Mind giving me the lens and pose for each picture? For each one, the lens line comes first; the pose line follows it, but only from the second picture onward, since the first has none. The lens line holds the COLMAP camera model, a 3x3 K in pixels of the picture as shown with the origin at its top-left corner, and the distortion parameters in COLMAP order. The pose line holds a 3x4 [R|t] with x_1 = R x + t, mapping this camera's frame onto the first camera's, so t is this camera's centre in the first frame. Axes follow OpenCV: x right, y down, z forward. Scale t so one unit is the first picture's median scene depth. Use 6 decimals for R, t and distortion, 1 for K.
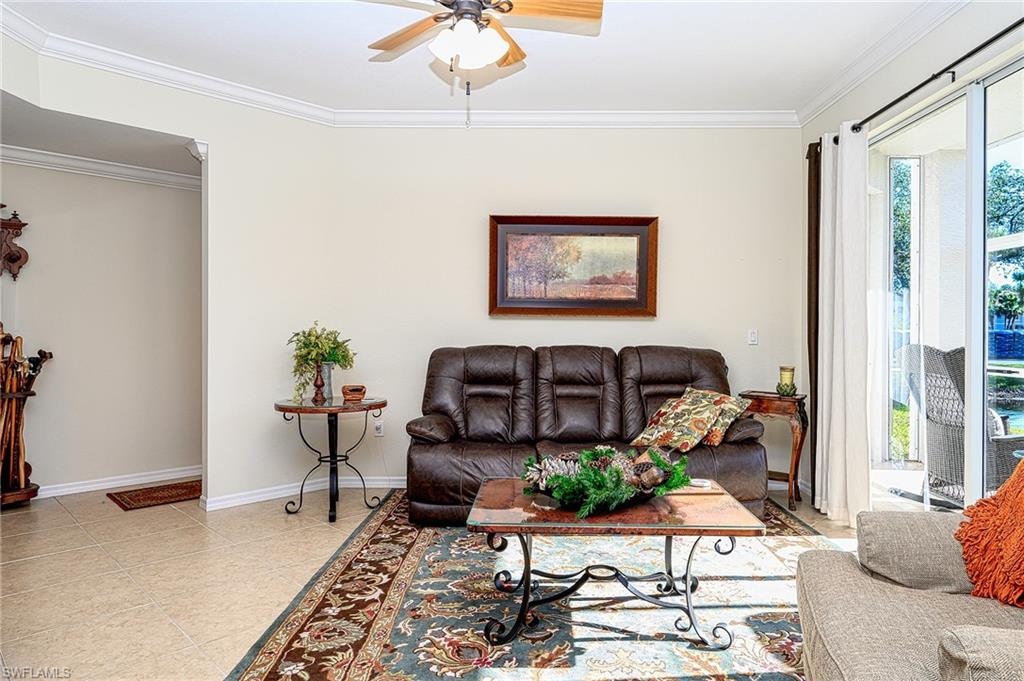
lens RADIAL K [[637.9, 0, 516.2], [0, 637.9, 335.2], [0, 0, 1]] dist [-0.002986, -0.000340]
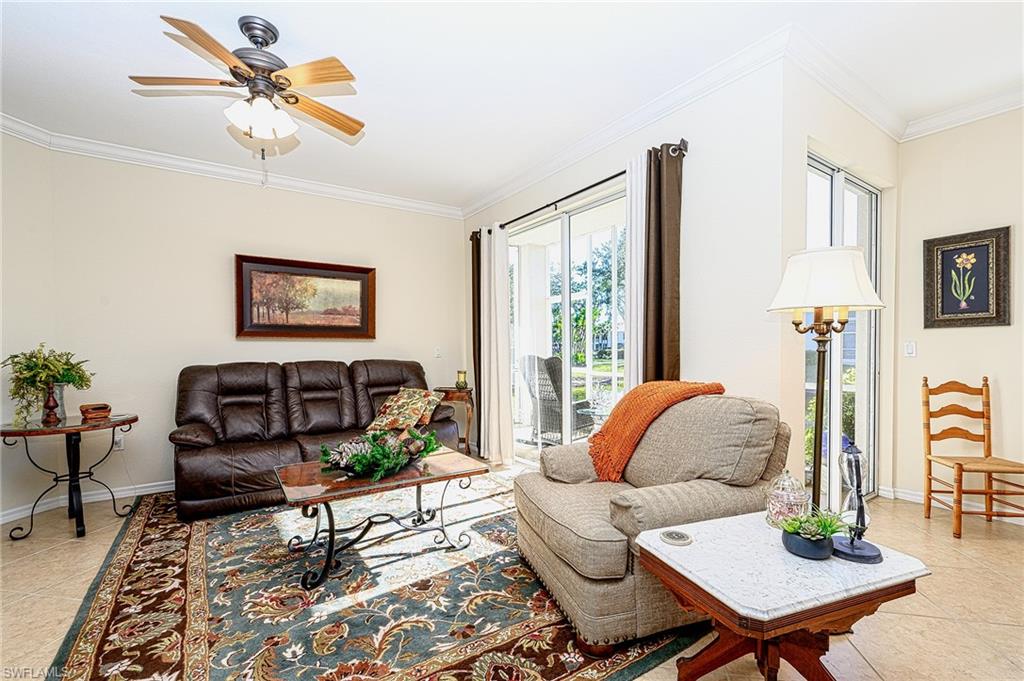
lens RADIAL K [[455.0, 0, 508.7], [0, 455.0, 358.7], [0, 0, 1]] dist [-0.001274, -0.000234]
pose [[0.824527, -0.022914, 0.565358, -0.148238], [0.014187, 0.999703, 0.019828, -0.001537], [-0.565644, -0.008328, 0.824607, 0.000747]]
